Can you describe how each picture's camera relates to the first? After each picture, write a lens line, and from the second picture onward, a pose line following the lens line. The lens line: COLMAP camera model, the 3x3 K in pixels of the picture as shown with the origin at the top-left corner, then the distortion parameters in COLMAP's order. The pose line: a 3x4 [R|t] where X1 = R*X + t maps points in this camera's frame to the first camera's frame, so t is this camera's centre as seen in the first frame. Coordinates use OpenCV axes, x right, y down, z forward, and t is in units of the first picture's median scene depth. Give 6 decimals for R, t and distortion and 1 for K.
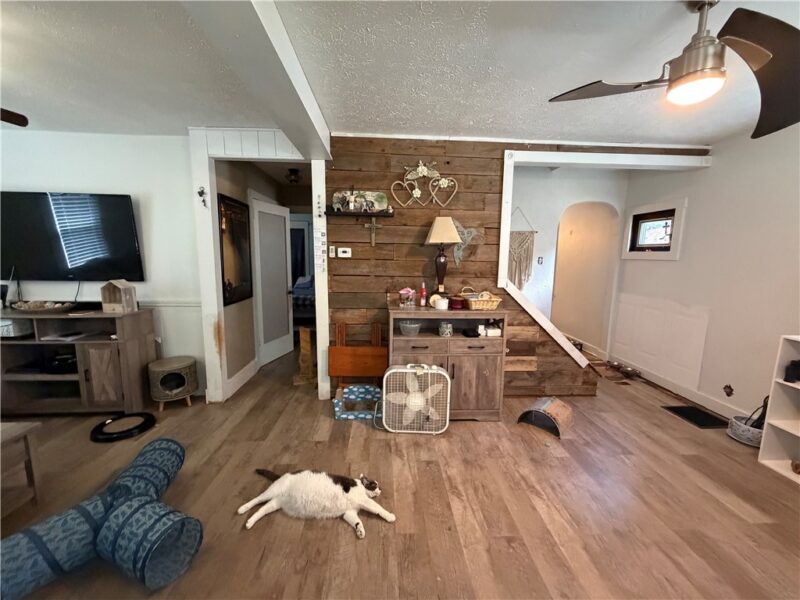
lens RADIAL K [[318.7, 0, 398.2], [0, 318.7, 300.8], [0, 0, 1]] dist [-0.000713, -0.000069]
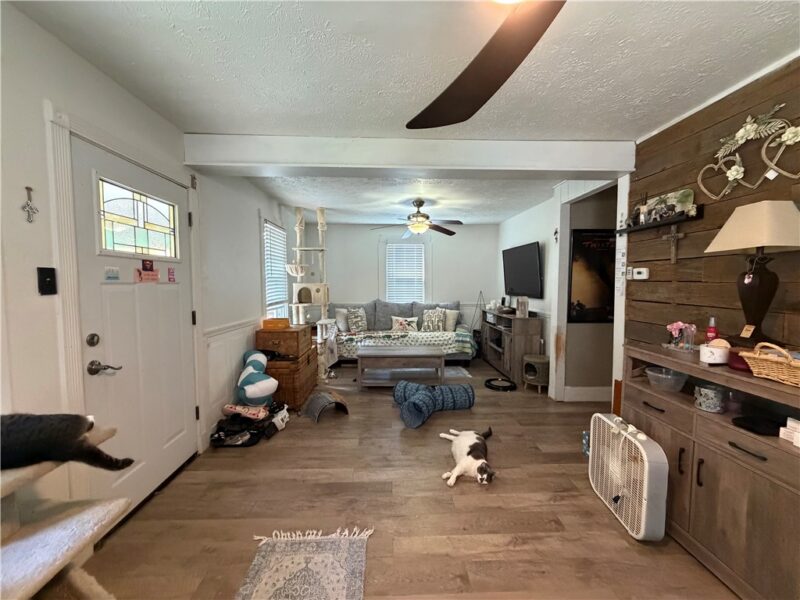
lens RADIAL K [[318.7, 0, 398.2], [0, 318.7, 300.8], [0, 0, 1]] dist [-0.000713, -0.000069]
pose [[-0.015962, 0.046515, -0.998790, 0.692820], [-0.137812, 0.989281, 0.048275, -0.034504], [0.990330, 0.138416, -0.009380, 0.397509]]
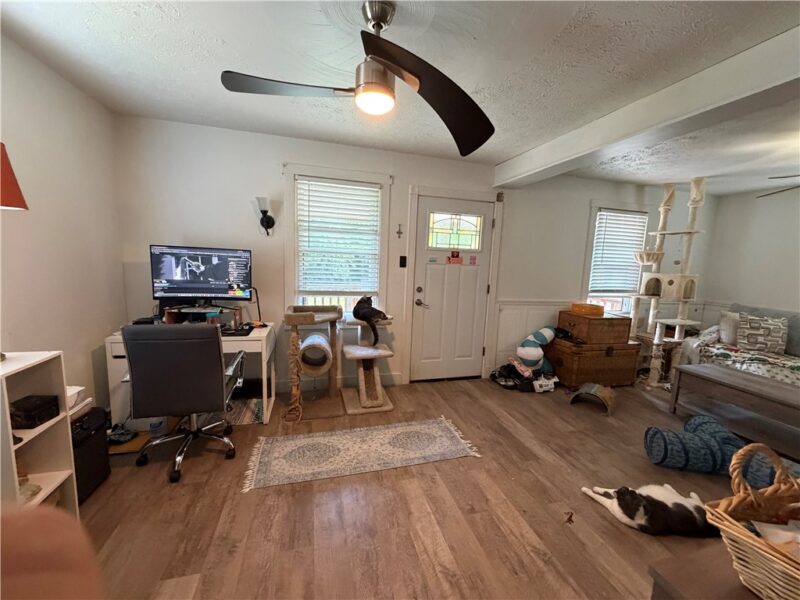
lens RADIAL K [[318.7, 0, 398.2], [0, 318.7, 300.8], [0, 0, 1]] dist [-0.000713, -0.000069]
pose [[-0.975071, -0.022089, -0.220792, 0.489608], [-0.080413, 0.962572, 0.258821, -0.132757], [0.206811, 0.270123, -0.940352, 1.013680]]
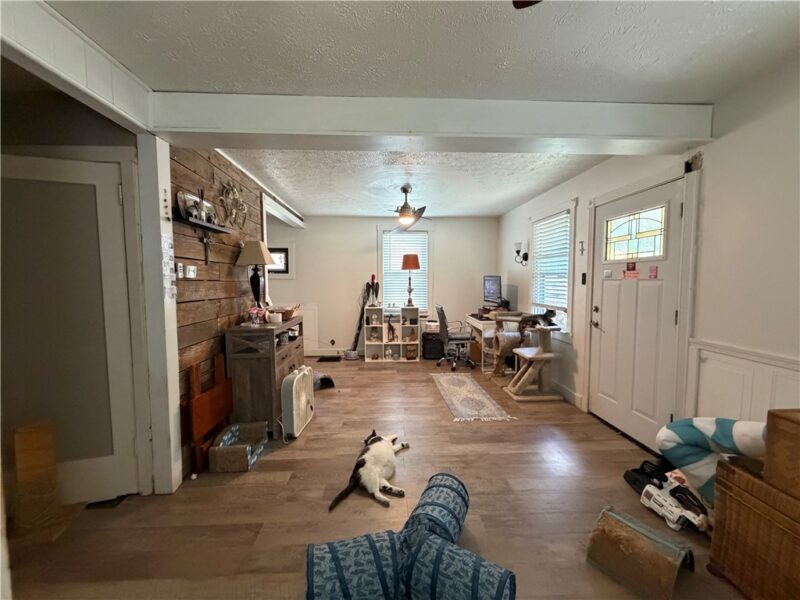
lens RADIAL K [[318.7, 0, 398.2], [0, 318.7, 300.8], [0, 0, 1]] dist [-0.000713, -0.000069]
pose [[0.006534, -0.076251, 0.997067, -0.952040], [0.142545, 0.986977, 0.074545, -0.070133], [-0.989767, 0.141640, 0.017318, 0.514740]]
